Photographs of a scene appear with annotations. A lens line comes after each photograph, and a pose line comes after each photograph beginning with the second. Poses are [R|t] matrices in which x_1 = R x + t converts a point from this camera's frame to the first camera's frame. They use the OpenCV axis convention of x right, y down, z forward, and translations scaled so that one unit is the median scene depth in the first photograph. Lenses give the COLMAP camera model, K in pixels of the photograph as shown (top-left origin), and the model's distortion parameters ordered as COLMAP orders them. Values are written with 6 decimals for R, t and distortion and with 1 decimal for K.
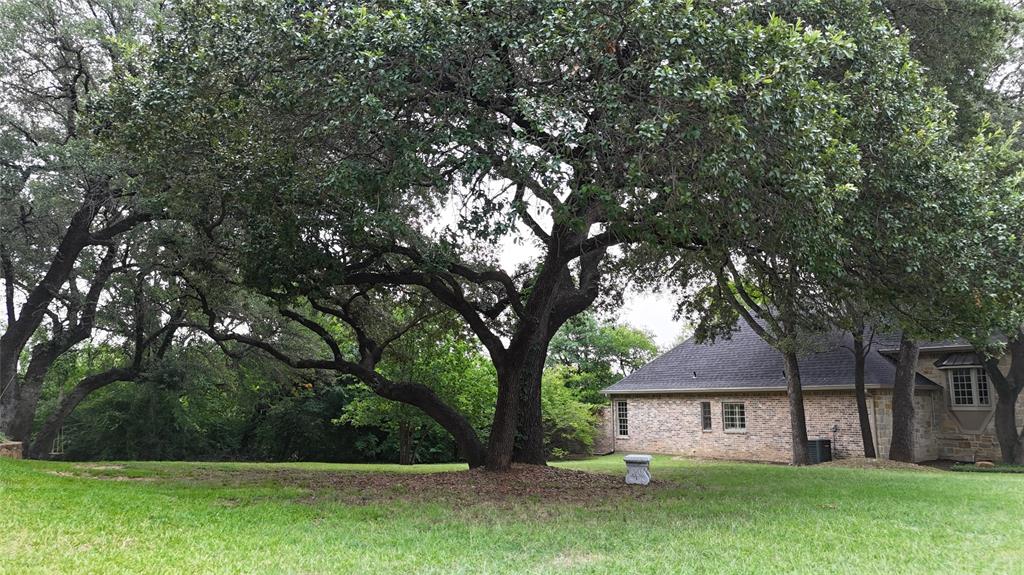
lens RADIAL K [[730.0, 0, 509.3], [0, 730.0, 284.5], [0, 0, 1]] dist [-0.000879, -0.007221]
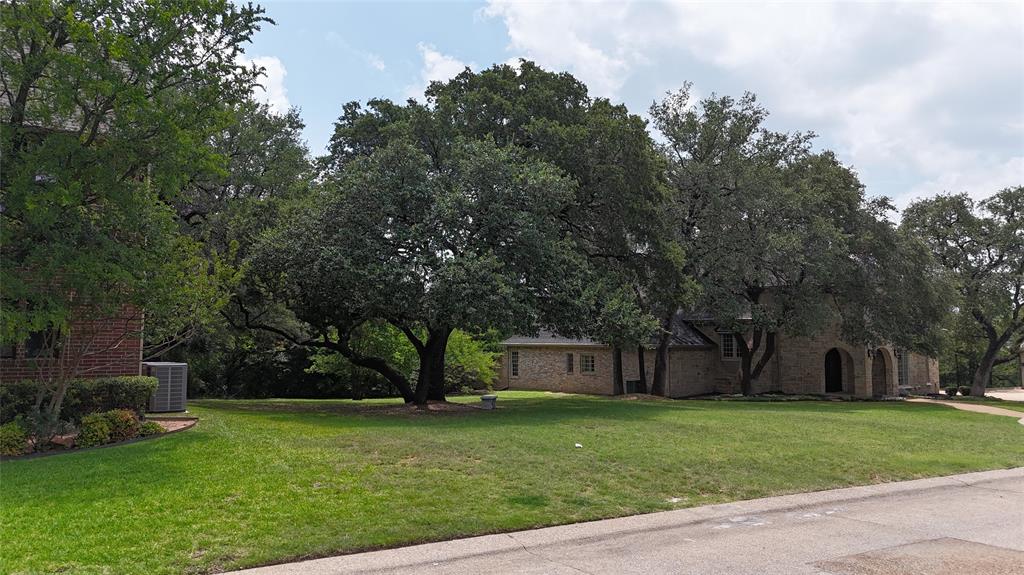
lens RADIAL K [[730.0, 0, 514.6], [0, 730.0, 288.8], [0, 0, 1]] dist [-0.000879, -0.007221]
pose [[0.994262, 0.003616, 0.106911, 0.010775], [-0.014025, 0.995208, 0.096770, -0.100980], [-0.106049, -0.097714, 0.989548, -0.383931]]
